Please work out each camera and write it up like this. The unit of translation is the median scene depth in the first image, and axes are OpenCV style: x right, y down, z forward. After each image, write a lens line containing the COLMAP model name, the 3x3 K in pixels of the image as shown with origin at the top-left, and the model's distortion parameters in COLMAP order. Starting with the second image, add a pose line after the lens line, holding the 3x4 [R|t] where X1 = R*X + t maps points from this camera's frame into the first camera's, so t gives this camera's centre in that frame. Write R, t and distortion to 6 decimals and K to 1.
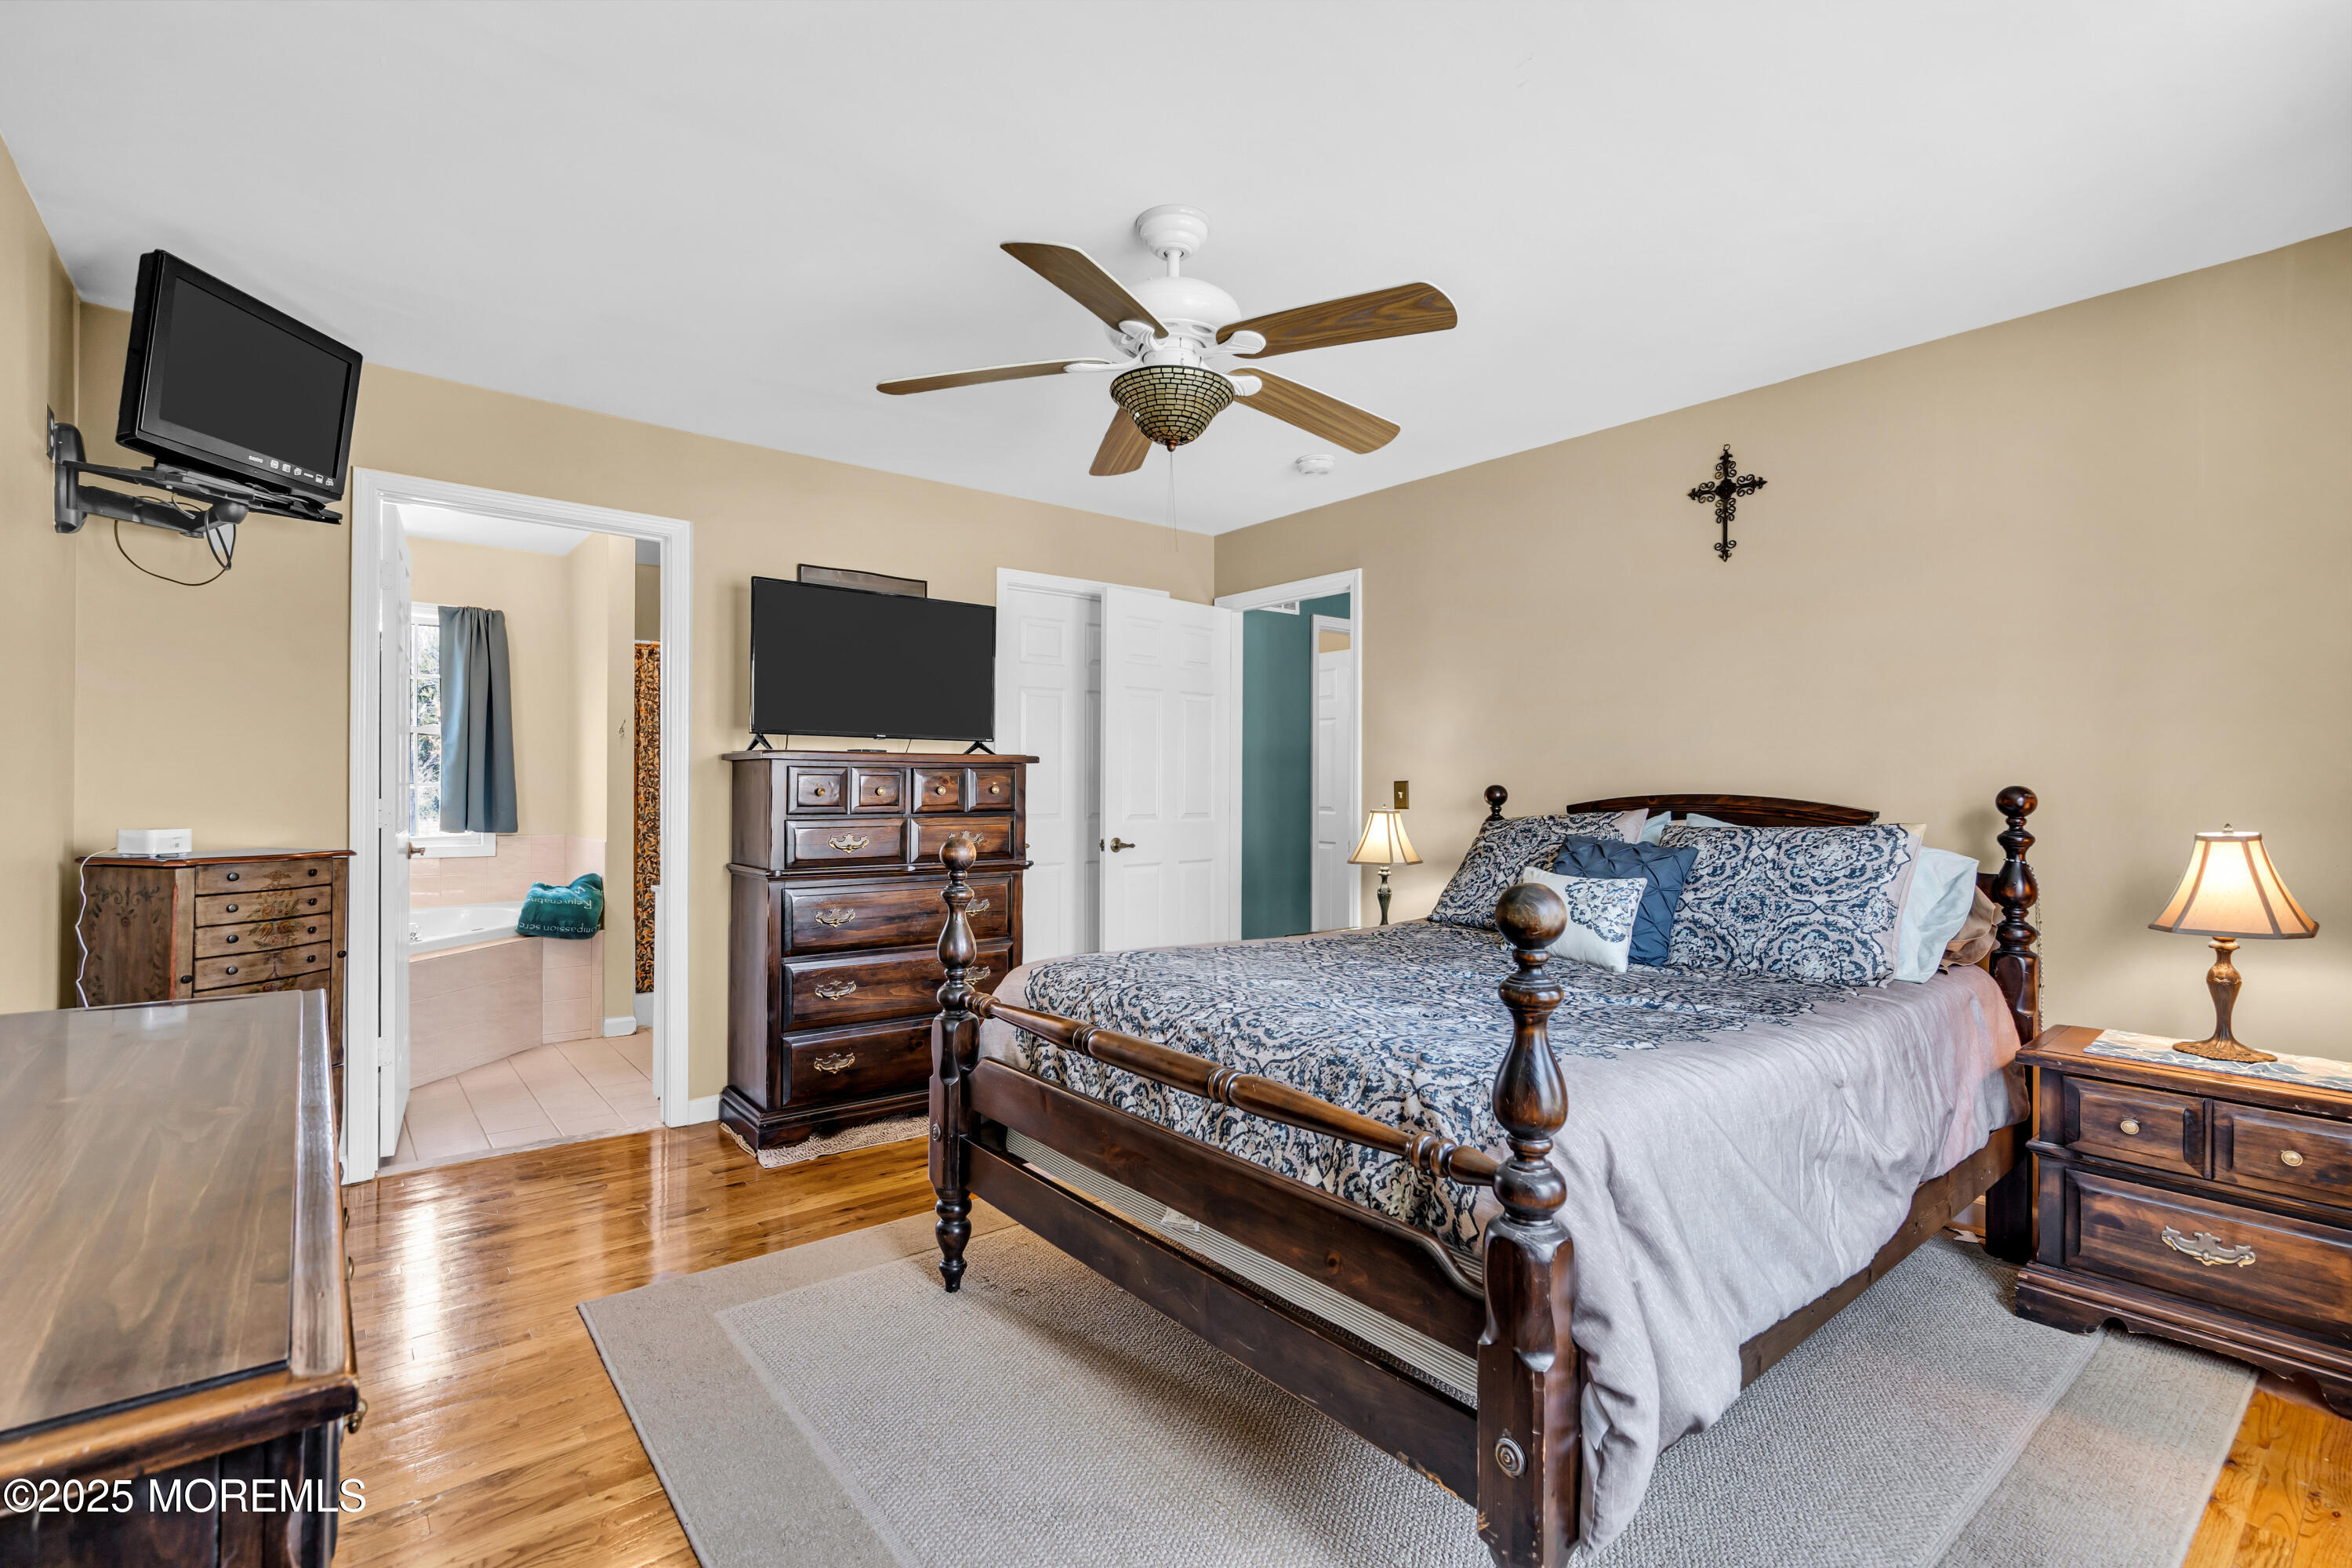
lens RADIAL K [[1076.3, 0, 1183.3], [0, 1076.3, 802.4], [0, 0, 1]] dist [0.000538, 0.000019]
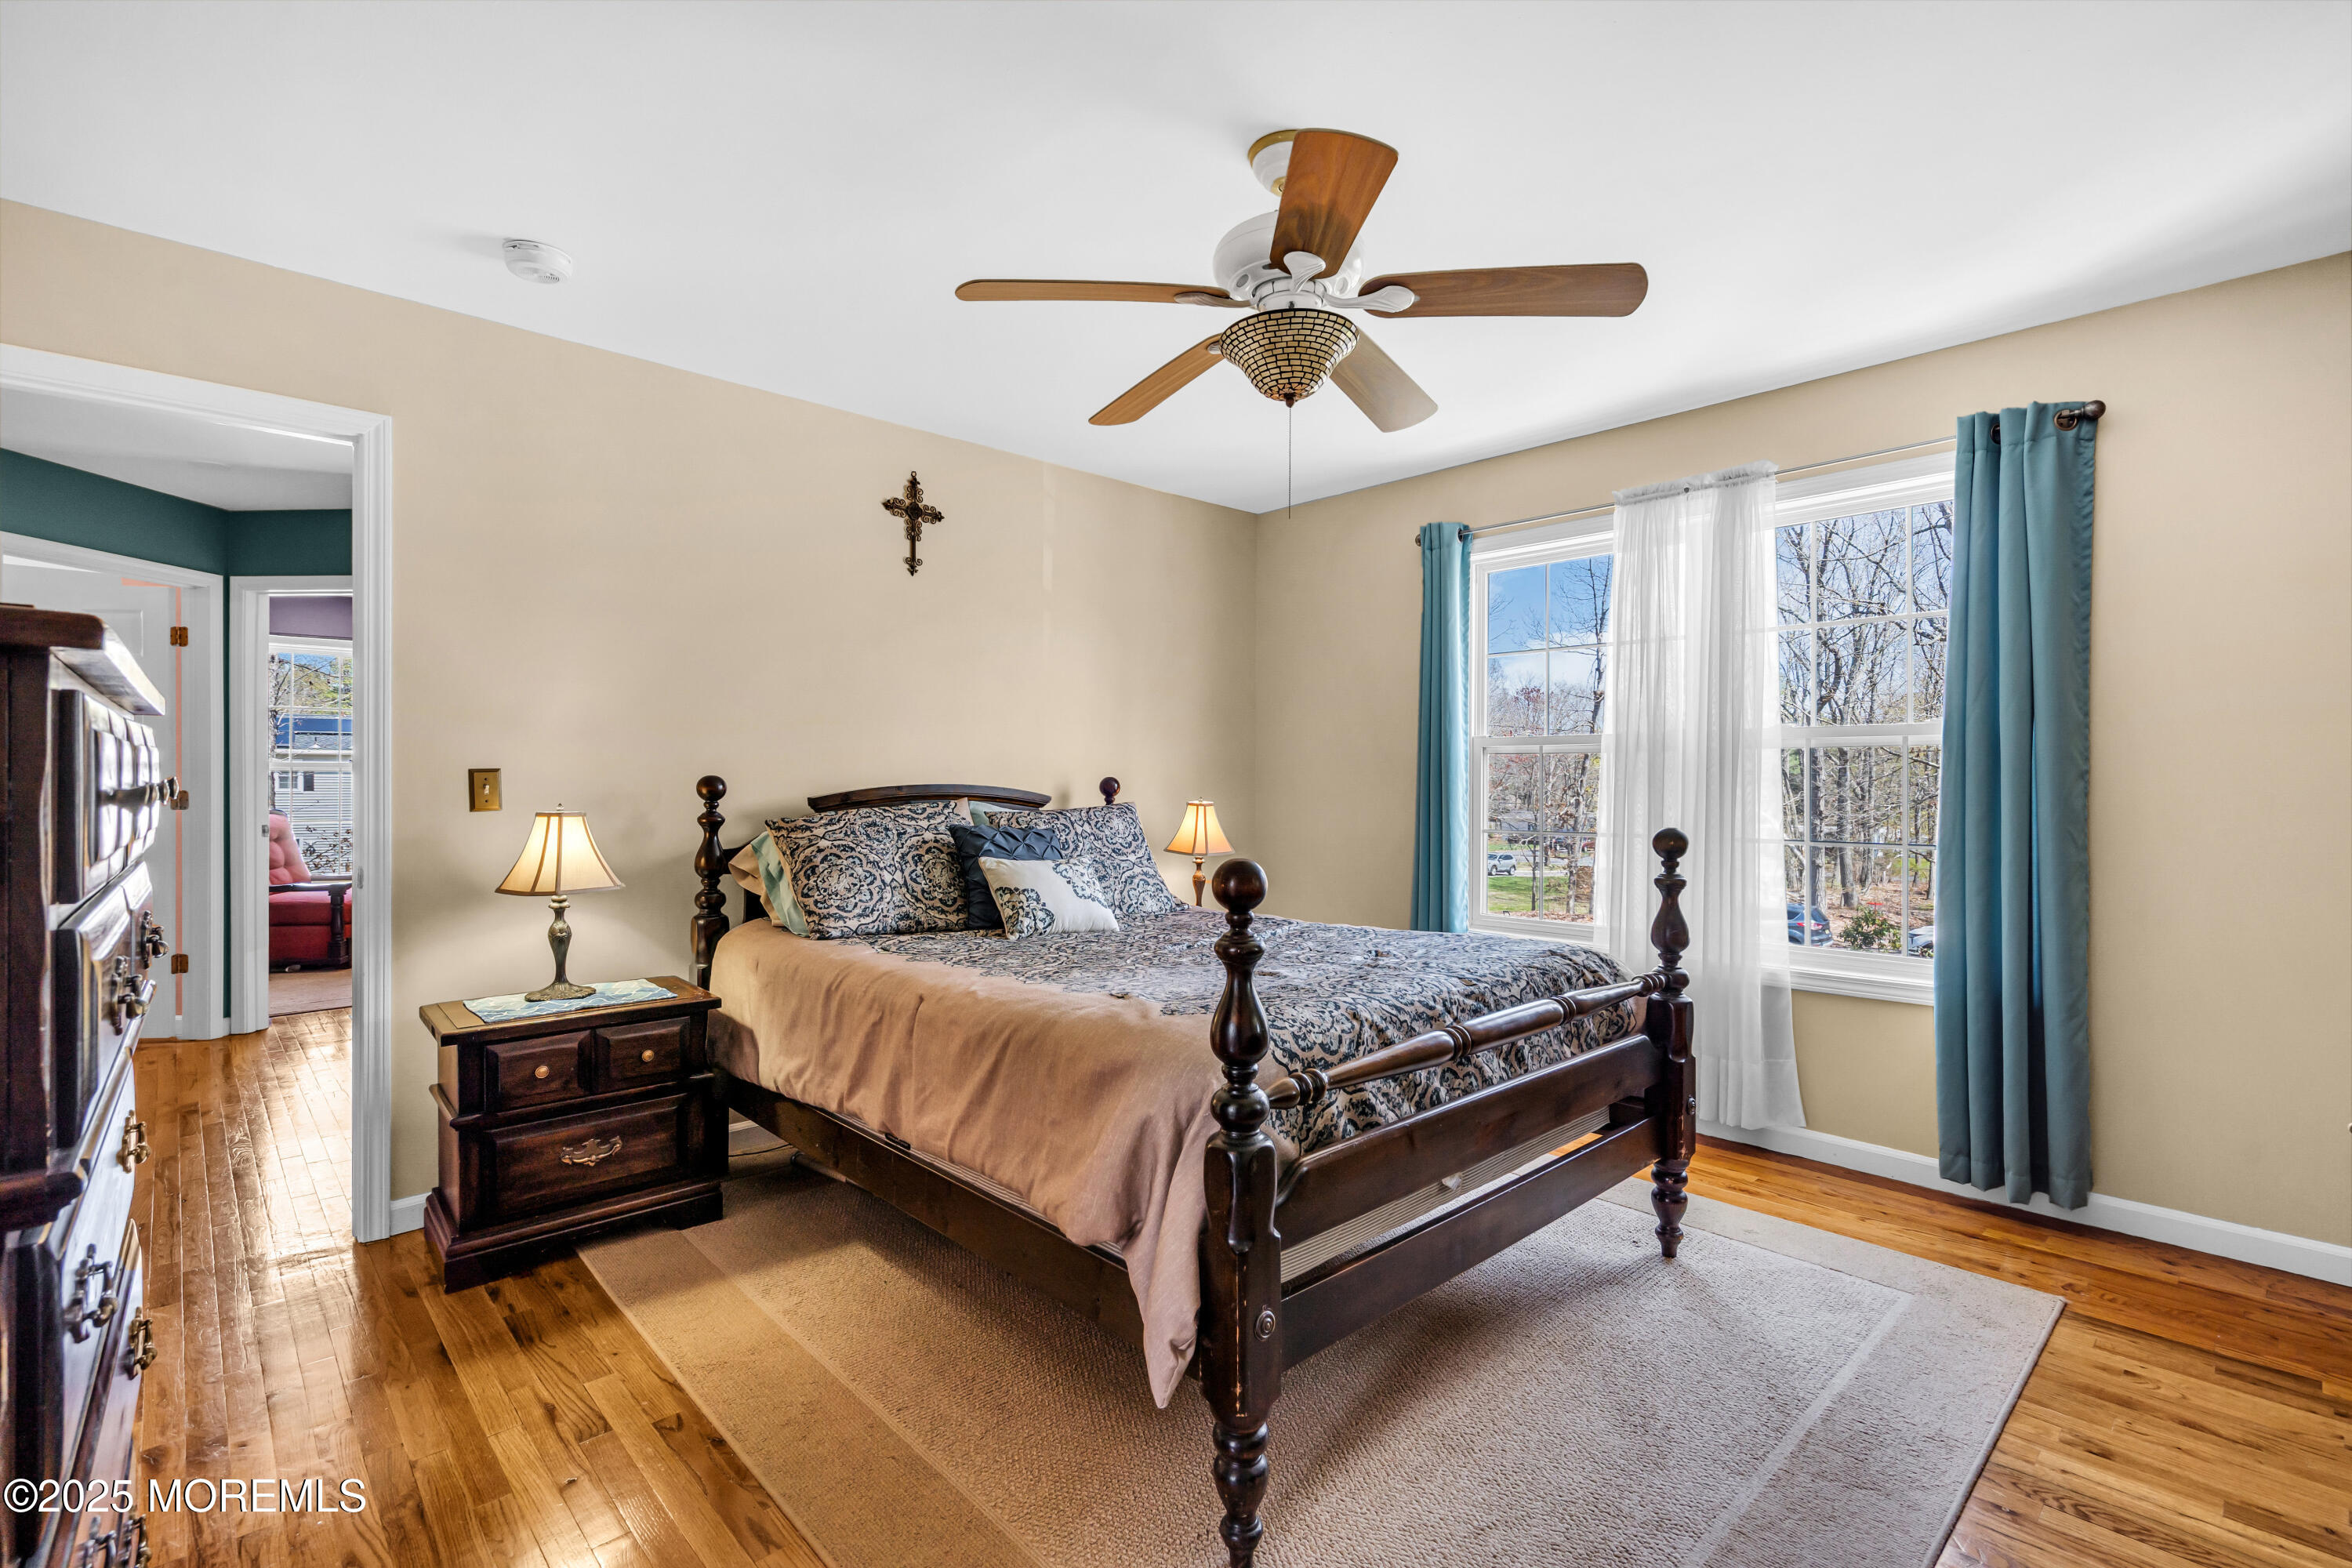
lens RADIAL K [[1127.8, 0, 1130.9], [0, 1127.8, 777.5], [0, 0, 1]] dist [-0.000690, 0.000493]
pose [[-0.069602, -0.003398, 0.997569, -0.682949], [0.014326, 0.999888, 0.004406, -0.016130], [-0.997472, 0.014598, -0.069546, 0.860248]]
